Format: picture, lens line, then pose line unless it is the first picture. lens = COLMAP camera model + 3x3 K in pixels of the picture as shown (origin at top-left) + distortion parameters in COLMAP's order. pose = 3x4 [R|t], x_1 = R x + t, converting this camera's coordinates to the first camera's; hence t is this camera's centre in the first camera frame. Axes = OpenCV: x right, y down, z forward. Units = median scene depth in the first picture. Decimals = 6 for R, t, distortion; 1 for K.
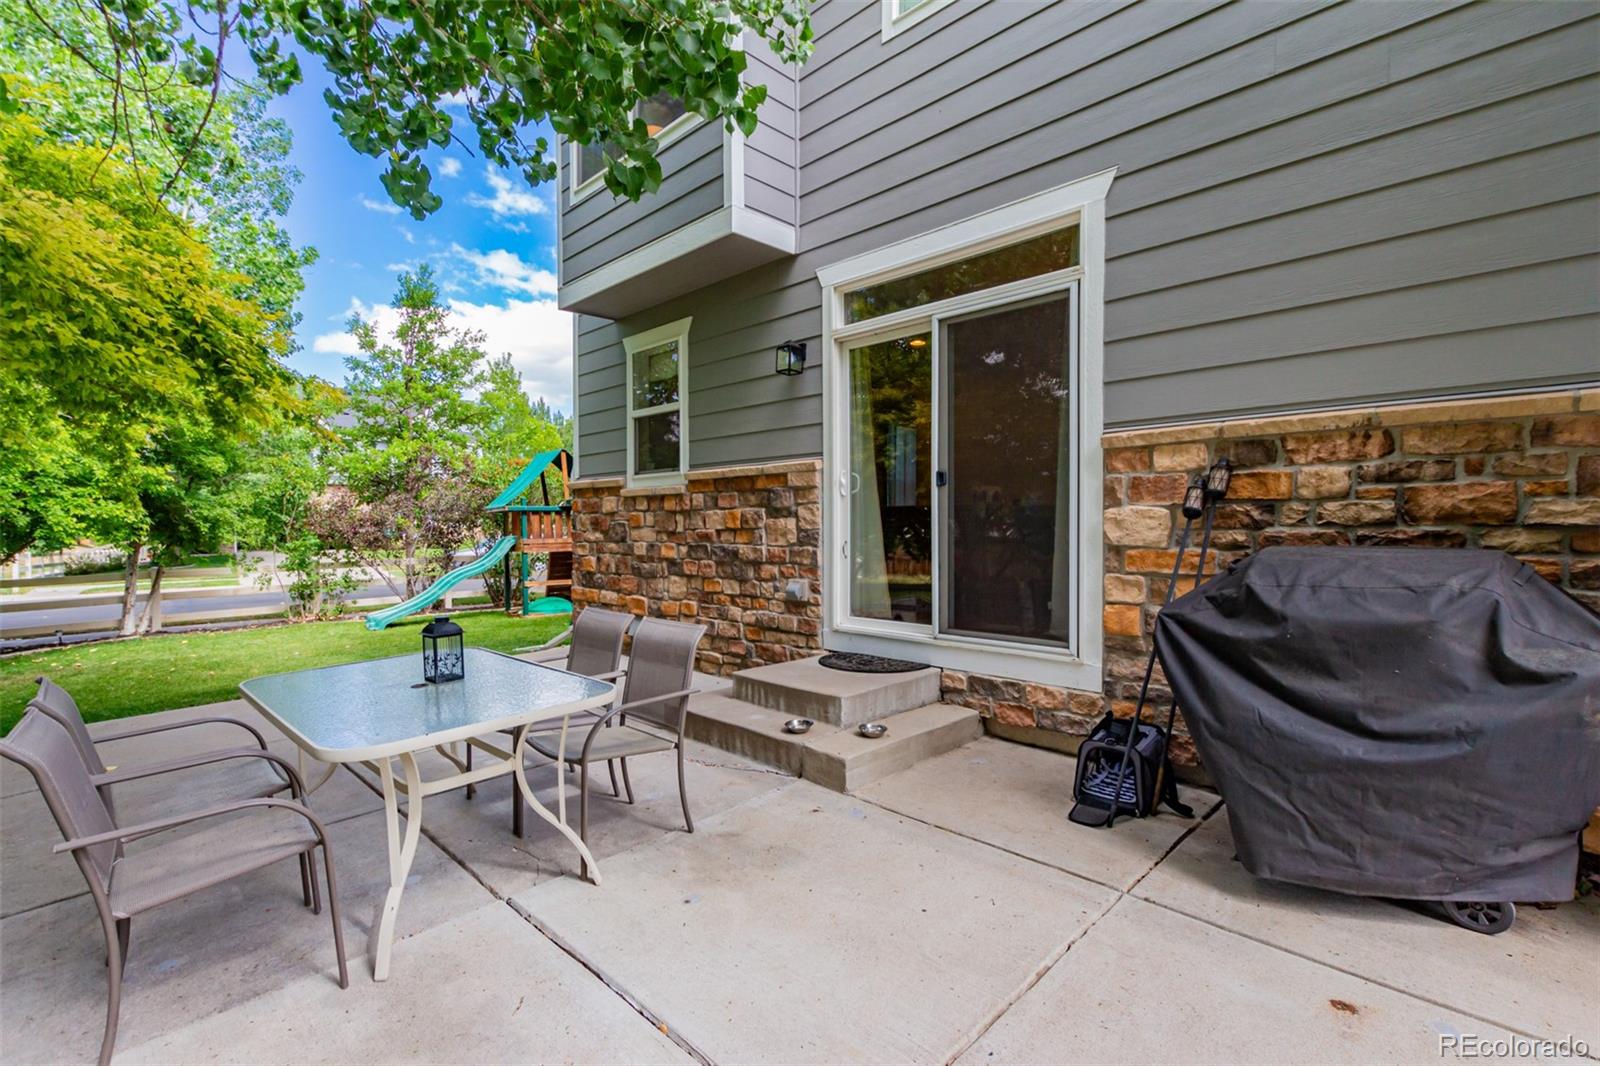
lens RADIAL K [[702.0, 0, 776.5], [0, 702.0, 537.4], [0, 0, 1]] dist [-0.000691, 0.000039]
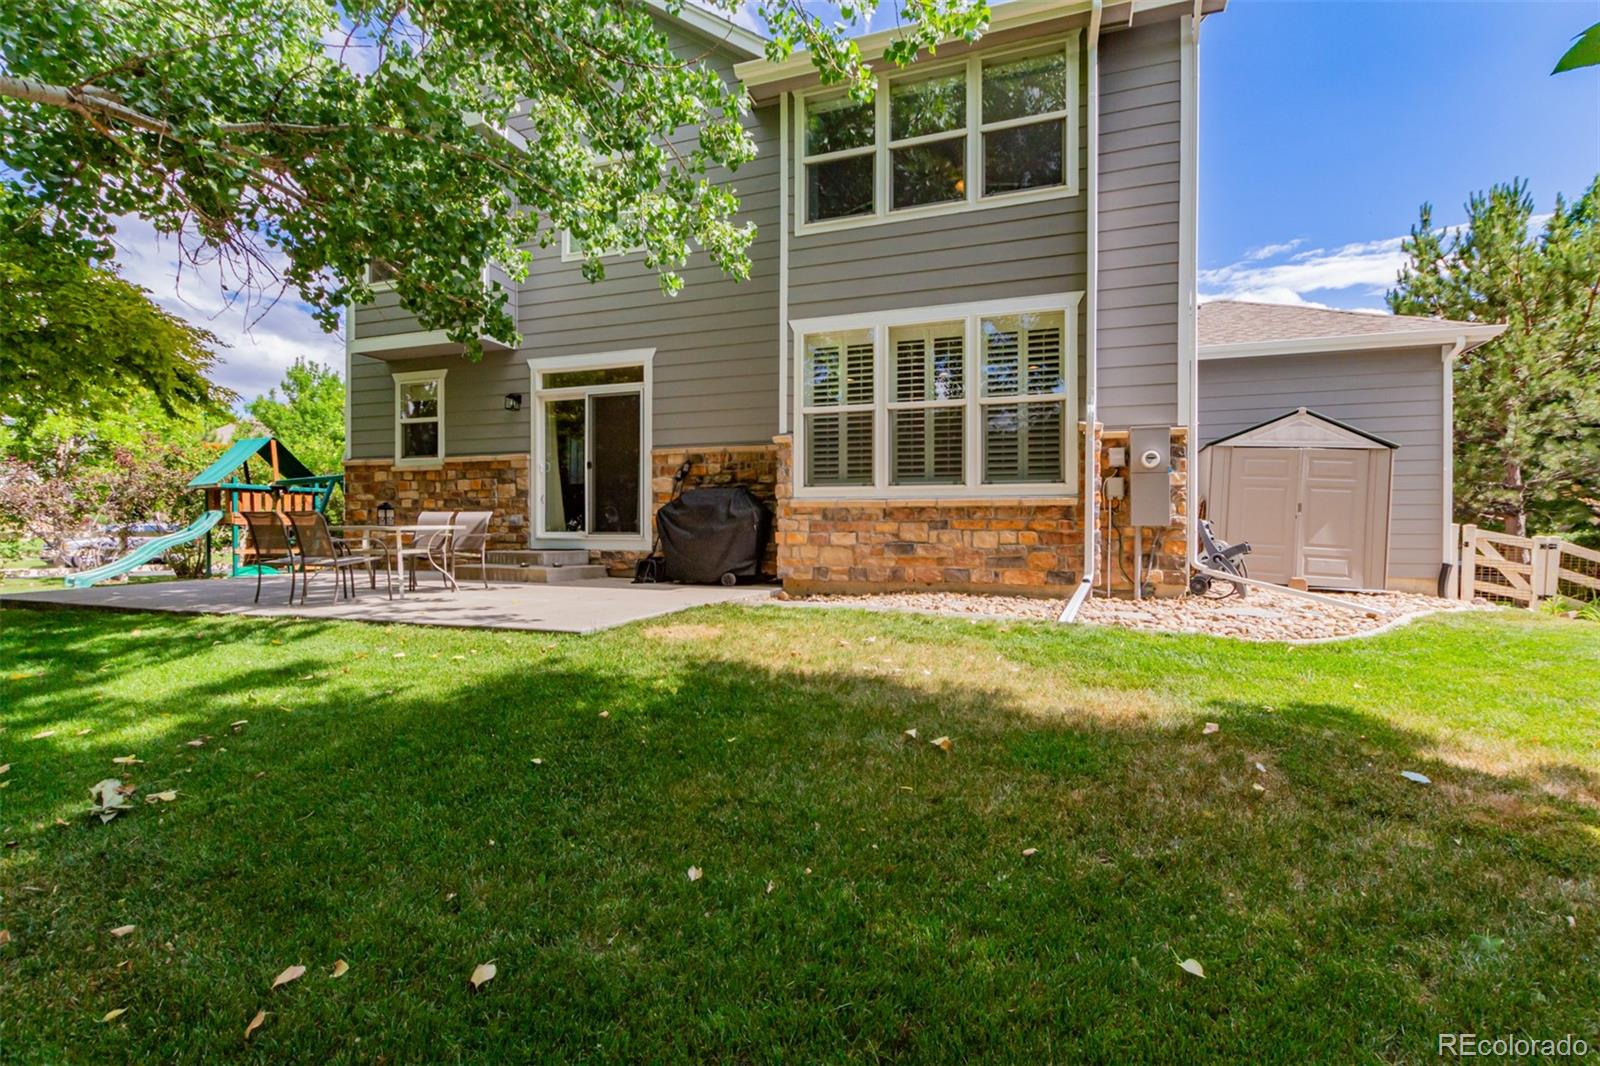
lens RADIAL K [[702.0, 0, 776.5], [0, 702.0, 537.4], [0, 0, 1]] dist [-0.000691, 0.000039]
pose [[0.891522, 0.005361, 0.452946, -0.207772], [0.002198, 0.999867, -0.016161, 0.154551], [-0.452972, 0.015404, 0.891392, -1.065413]]
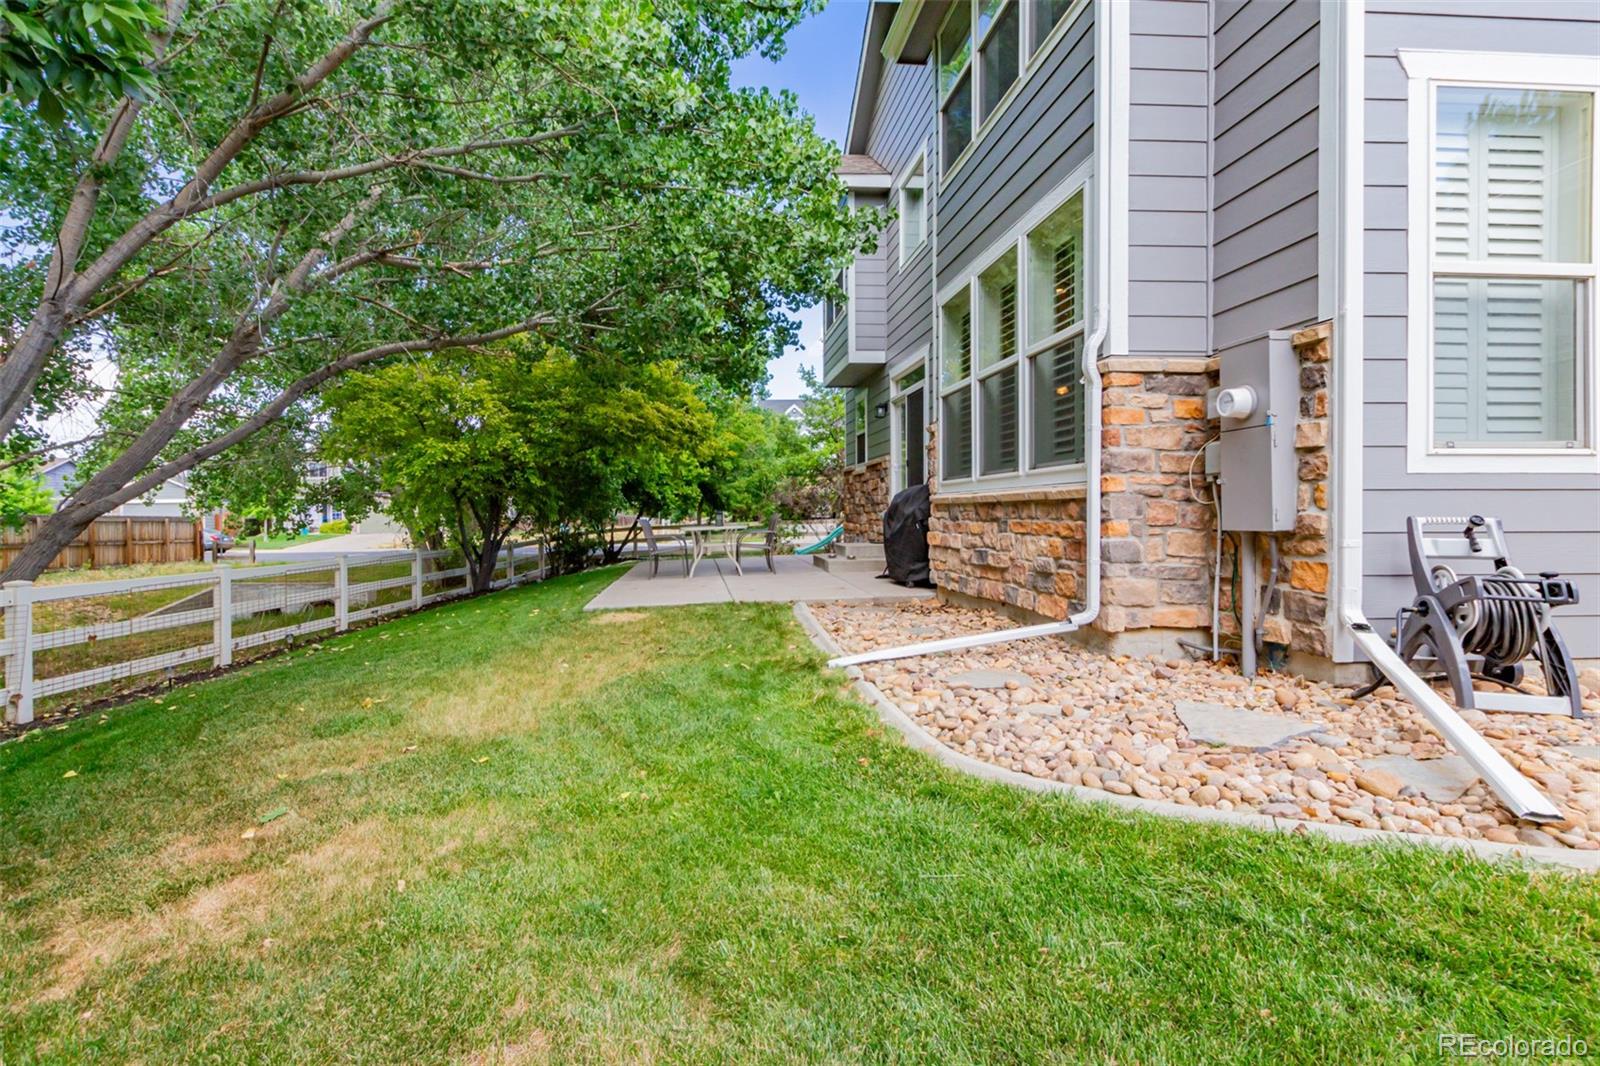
lens RADIAL K [[737.4, 0, 807.9], [0, 737.4, 533.6], [0, 0, 1]] dist [0.003313, 0.000238]
pose [[0.803342, 0.010629, -0.595424, 1.223949], [-0.000526, 0.999853, 0.017138, 0.099548], [0.595518, -0.013455, 0.803229, -1.030970]]
